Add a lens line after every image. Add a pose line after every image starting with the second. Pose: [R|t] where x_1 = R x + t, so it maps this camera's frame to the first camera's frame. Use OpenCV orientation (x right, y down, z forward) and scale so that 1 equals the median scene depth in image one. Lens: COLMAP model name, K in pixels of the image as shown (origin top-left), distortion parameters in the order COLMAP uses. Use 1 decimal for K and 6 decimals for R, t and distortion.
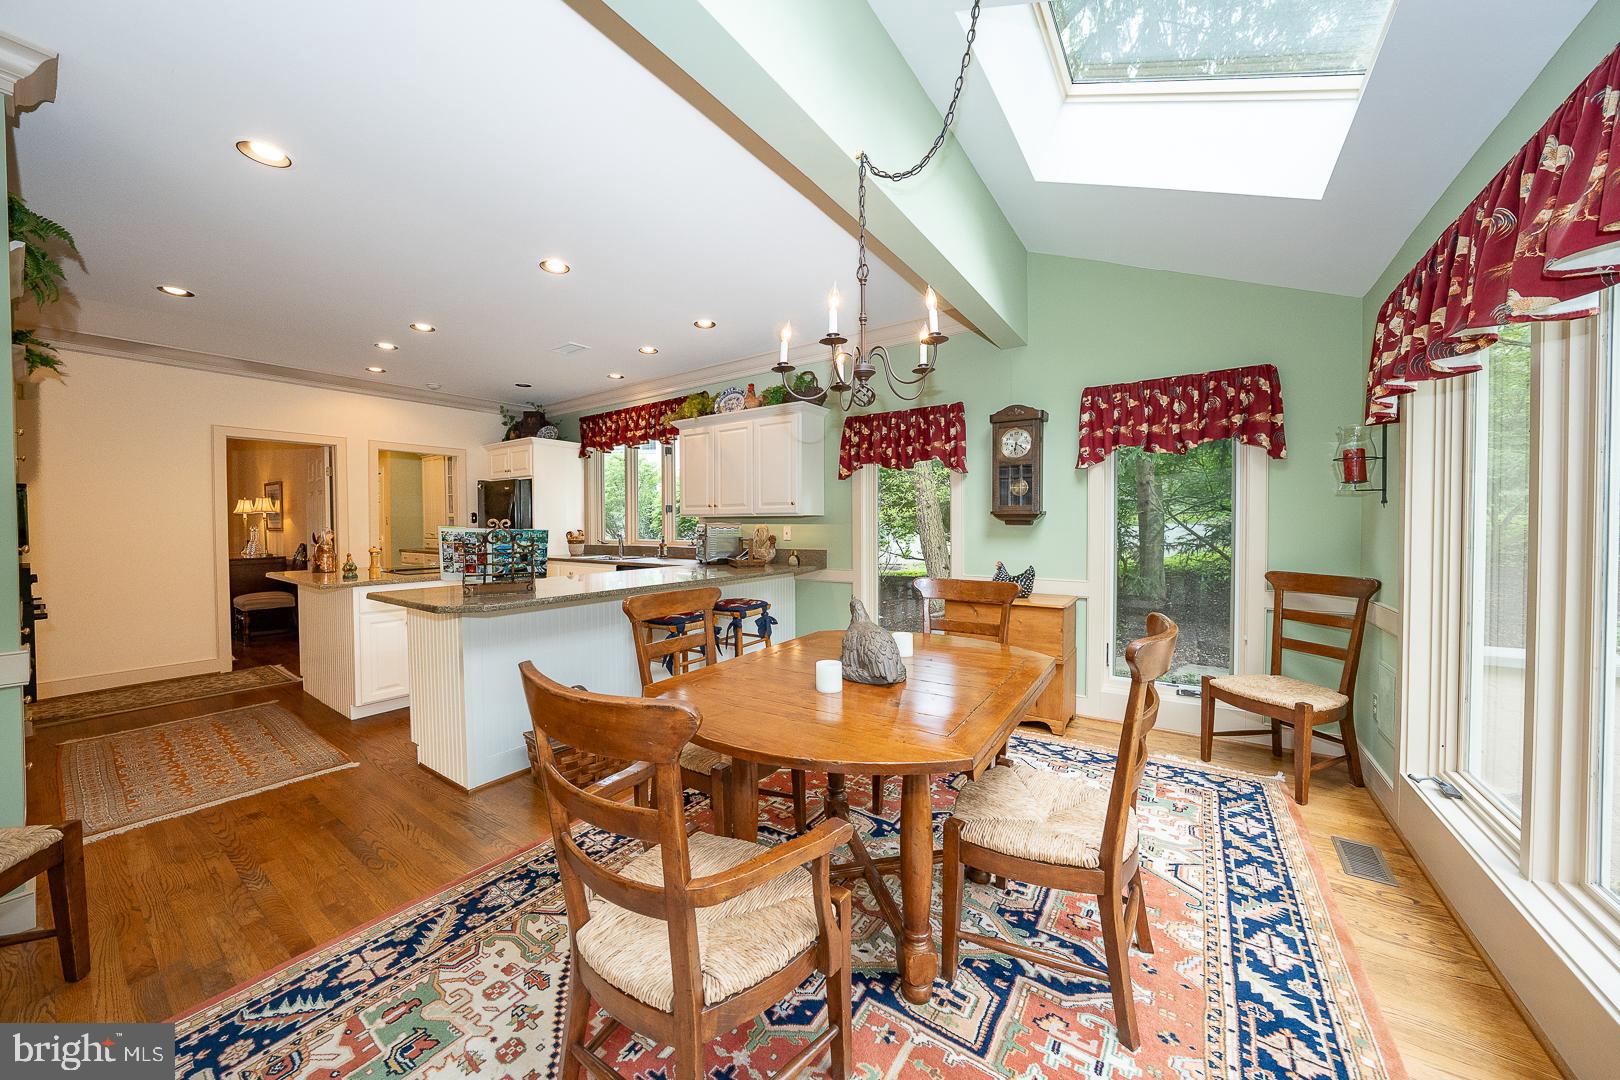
lens RADIAL K [[549.5, 0, 810.0], [0, 549.5, 540.0], [0, 0, 1]] dist [-0.053678, -0.000018]
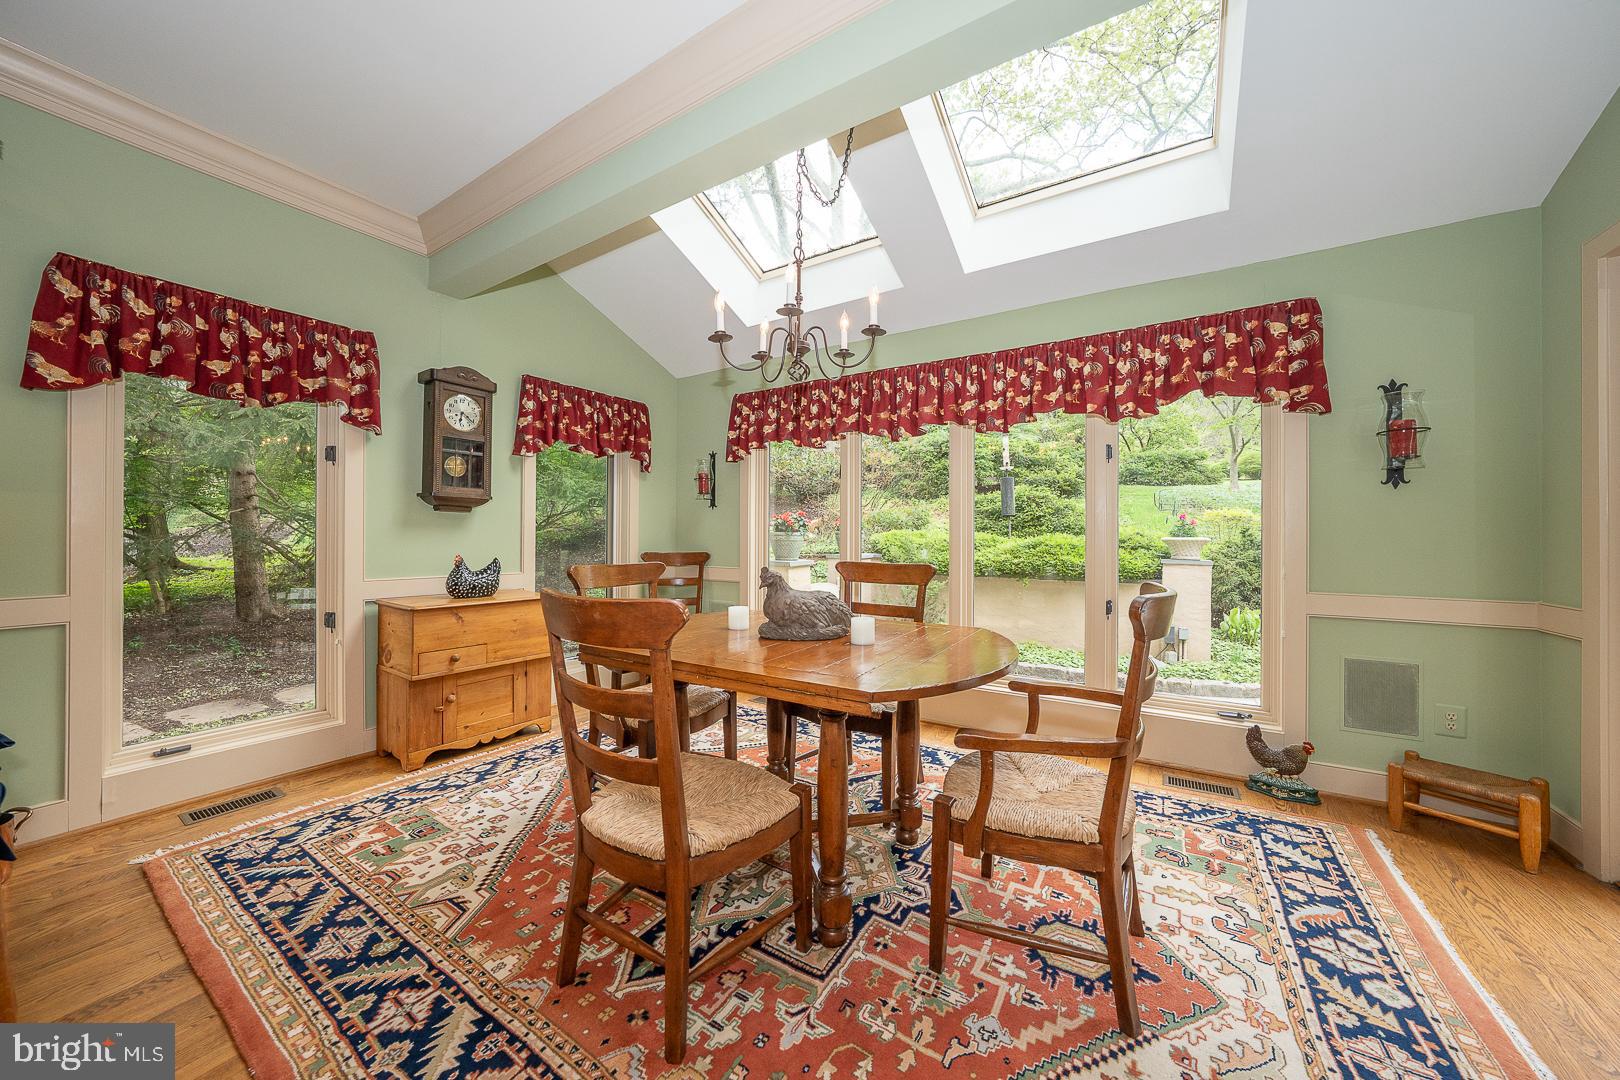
lens RADIAL K [[567.4, 0, 816.2], [0, 567.4, 519.6], [0, 0, 1]] dist [-0.000540, -0.000079]
pose [[-0.048590, 0.035334, 0.998194, -0.793980], [0.019662, 0.999214, -0.034413, 0.039518], [-0.998625, 0.017955, -0.049246, 0.789693]]
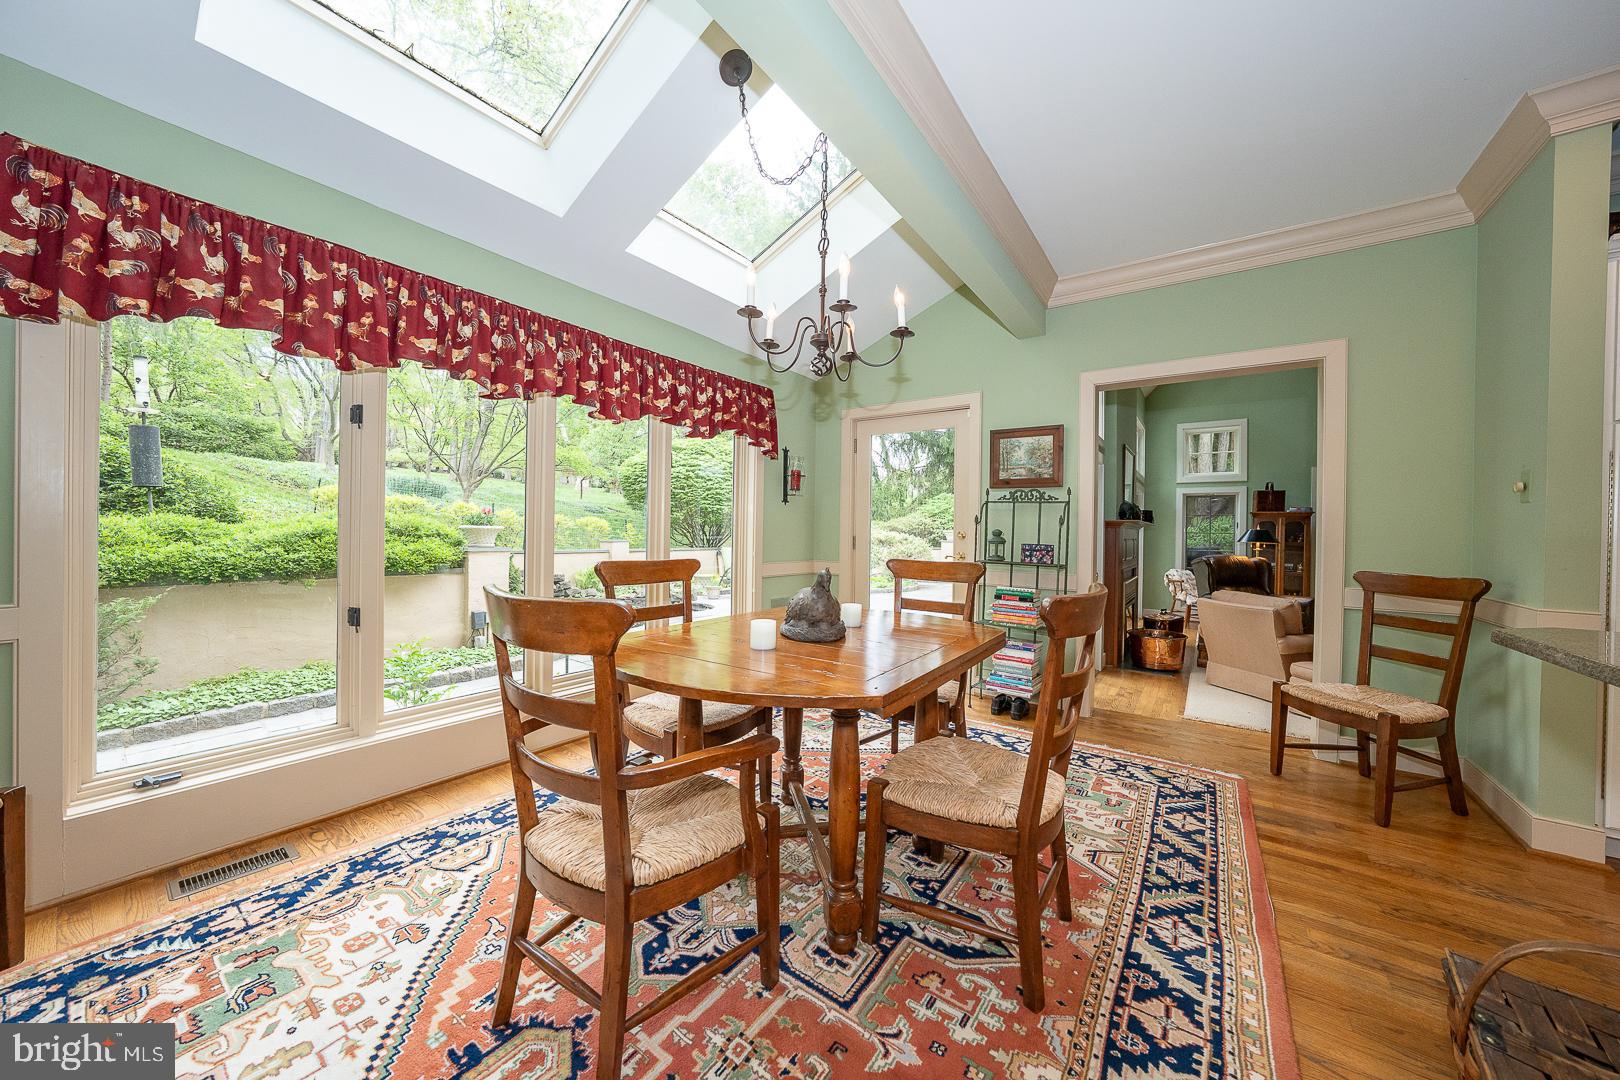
lens RADIAL K [[573.1, 0, 810.0], [0, 573.1, 540.0], [0, 0, 1]] dist [0.017761, 0.000025]
pose [[-0.999831, -0.008018, 0.016519, 0.079854], [-0.007384, 0.999247, 0.038078, 0.017101], [-0.016812, 0.037950, -0.999138, 1.696410]]
